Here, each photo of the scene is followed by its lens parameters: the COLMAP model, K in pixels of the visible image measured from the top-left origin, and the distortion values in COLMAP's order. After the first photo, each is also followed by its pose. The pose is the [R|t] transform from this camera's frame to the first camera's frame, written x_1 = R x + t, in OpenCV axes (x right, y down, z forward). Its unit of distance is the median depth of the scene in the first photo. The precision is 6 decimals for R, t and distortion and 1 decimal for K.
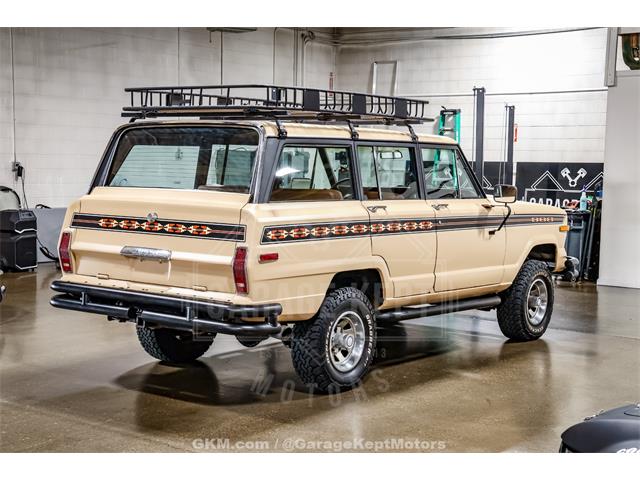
lens RADIAL K [[1172.9, 0, 320.0], [0, 1172.9, 240.0], [0, 0, 1]] dist [0.228374, 0.294841]
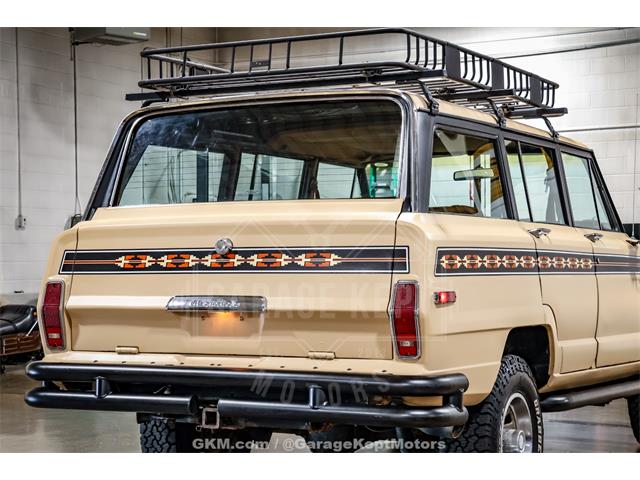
lens RADIAL K [[1456.1, 0, 320.0], [0, 1456.1, 240.0], [0, 0, 1]] dist [0.378037, 0.153358]
pose [[0.982438, -0.019478, 0.185568, -0.225761], [0.036456, 0.995407, -0.088520, 0.045238], [-0.182992, 0.093731, 0.978636, 0.237515]]
